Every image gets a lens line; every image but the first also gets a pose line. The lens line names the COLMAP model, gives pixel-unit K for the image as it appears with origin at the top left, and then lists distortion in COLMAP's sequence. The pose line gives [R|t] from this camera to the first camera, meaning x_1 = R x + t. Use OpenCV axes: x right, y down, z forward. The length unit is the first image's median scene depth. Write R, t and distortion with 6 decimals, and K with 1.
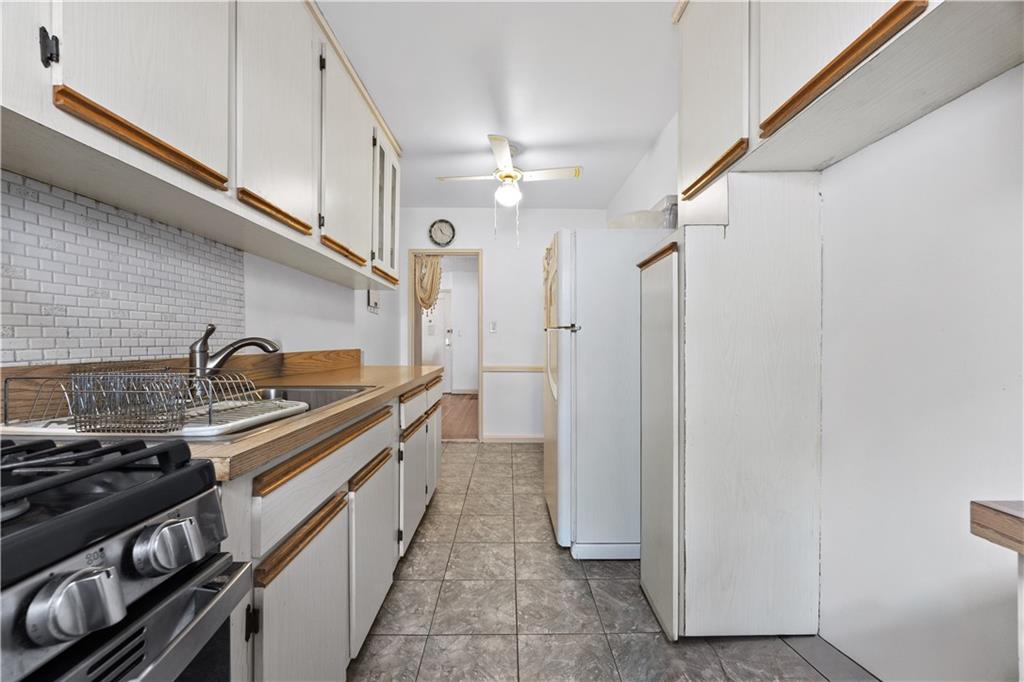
lens RADIAL K [[396.7, 0, 512.0], [0, 396.7, 341.0], [0, 0, 1]] dist [0.000630, 0.000067]
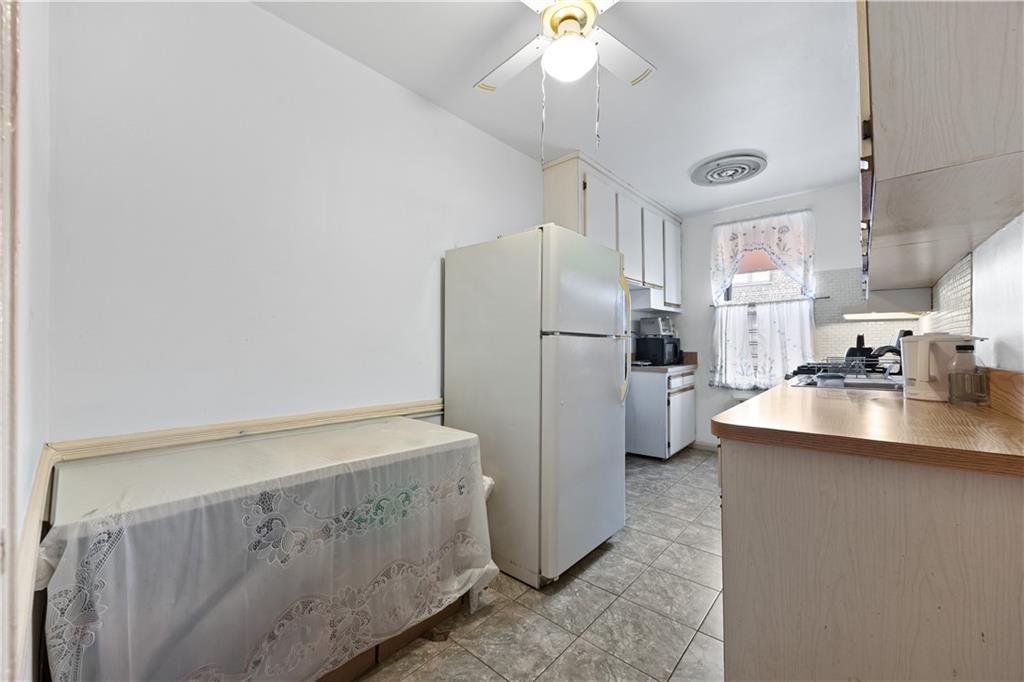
lens RADIAL K [[396.7, 0, 512.0], [0, 396.7, 341.0], [0, 0, 1]] dist [0.000630, 0.000067]
pose [[-0.740788, 0.006663, 0.671706, -0.391999], [0.001738, 0.999966, -0.008002, -0.019138], [-0.671737, -0.004760, -0.740774, 1.933077]]
